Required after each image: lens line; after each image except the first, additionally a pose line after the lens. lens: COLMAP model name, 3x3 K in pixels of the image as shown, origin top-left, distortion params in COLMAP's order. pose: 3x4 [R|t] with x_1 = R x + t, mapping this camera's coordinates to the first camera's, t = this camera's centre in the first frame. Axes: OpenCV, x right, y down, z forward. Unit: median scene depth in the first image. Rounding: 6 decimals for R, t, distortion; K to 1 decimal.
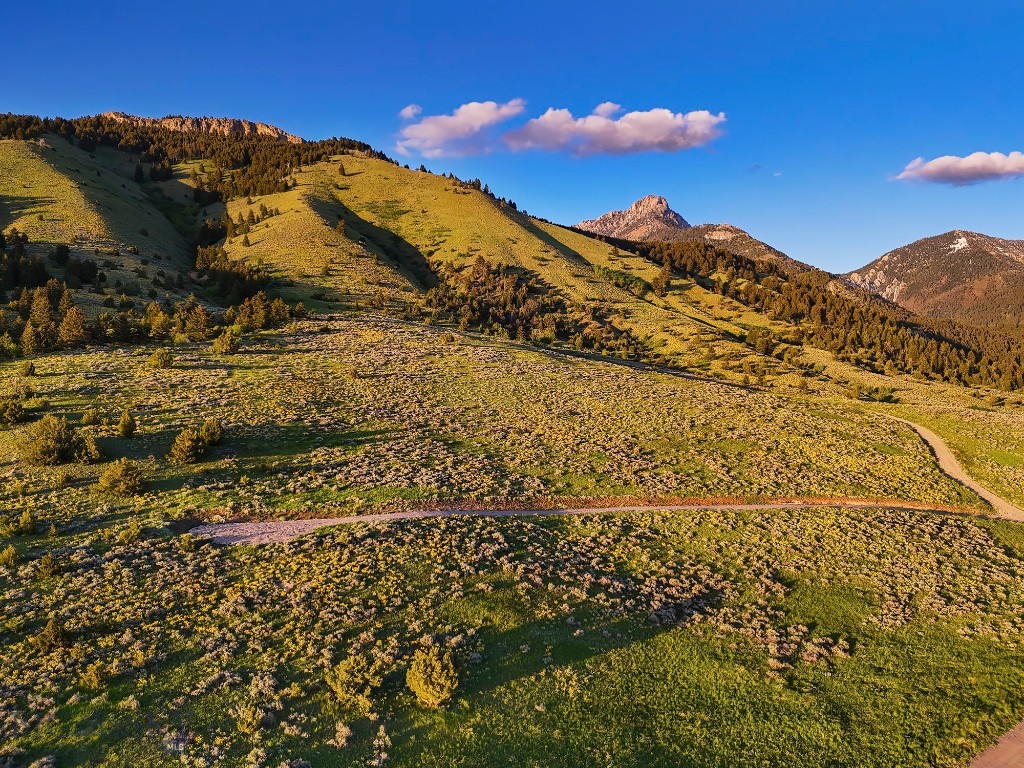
lens RADIAL K [[761.5, 0, 512.0], [0, 761.5, 384.0], [0, 0, 1]] dist [0.096323, -0.106324]
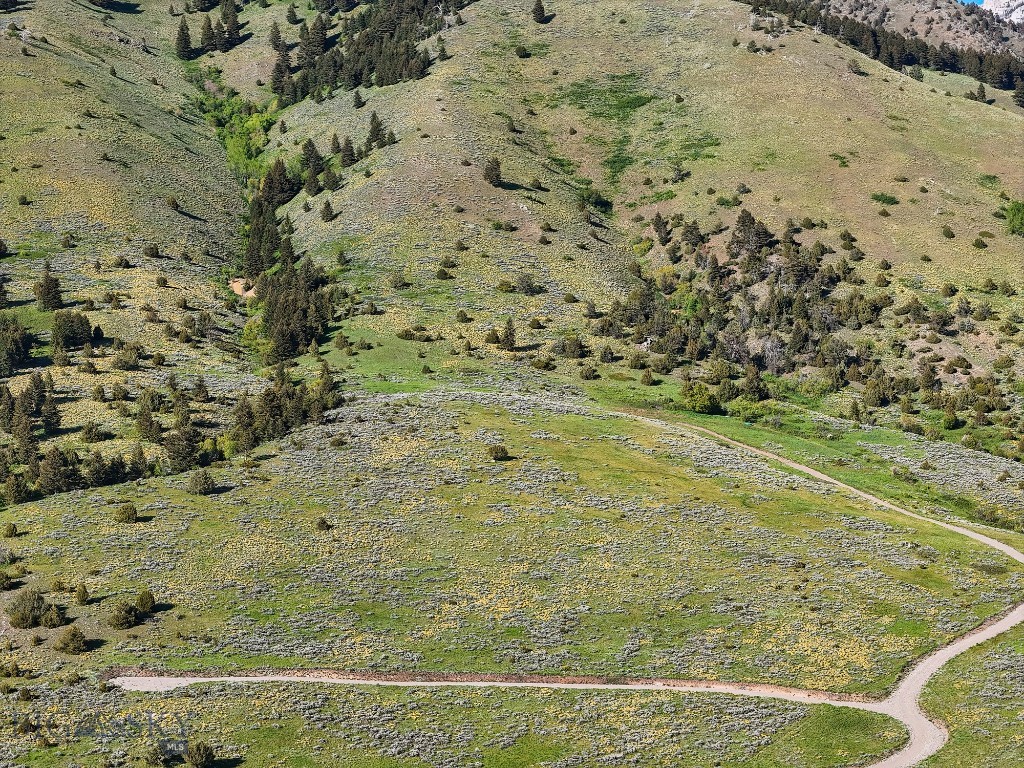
lens RADIAL K [[2063.3, 0, 495.3], [0, 2063.3, 402.8], [0, 0, 1]] dist [-0.232166, 1.178132]
pose [[0.948346, -0.000927, -0.317235, 0.209066], [0.007334, 0.999792, 0.019005, -0.055879], [0.317152, -0.020350, 0.948156, -0.336473]]
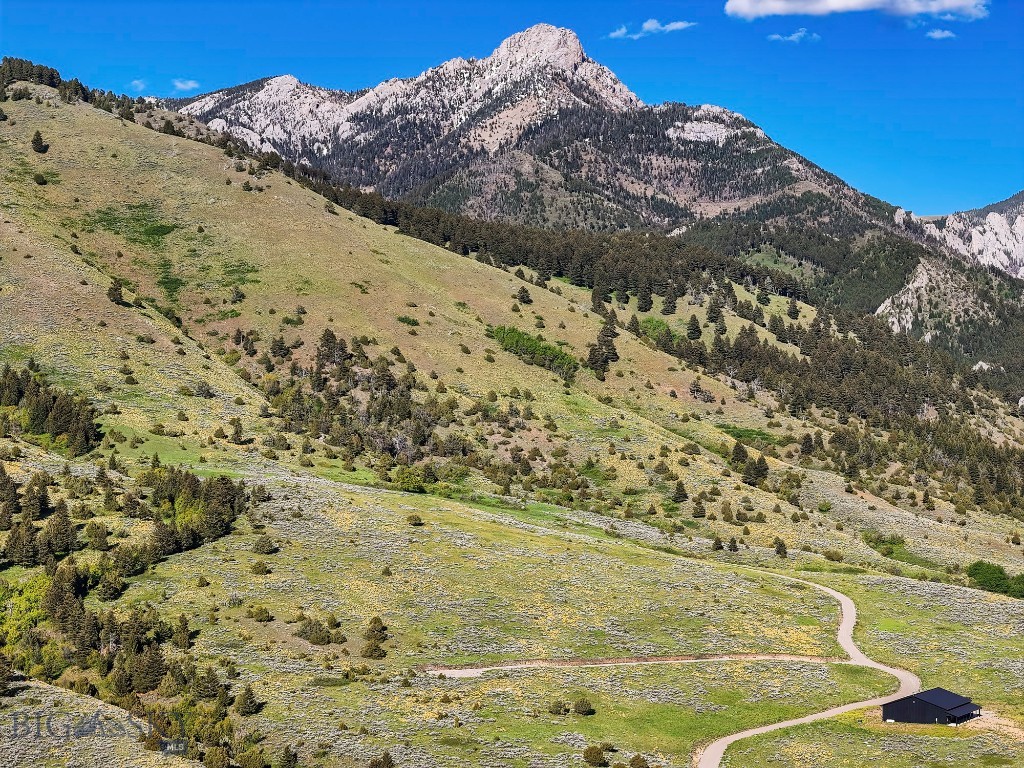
lens RADIAL K [[2079.2, 0, 506.6], [0, 2079.2, 386.4], [0, 0, 1]] dist [-0.205020, 0.999259]
pose [[0.986263, -0.007286, 0.165024, -0.156386], [0.012385, 0.999476, -0.029891, -0.057649], [-0.164720, 0.031524, 0.985836, -0.639830]]
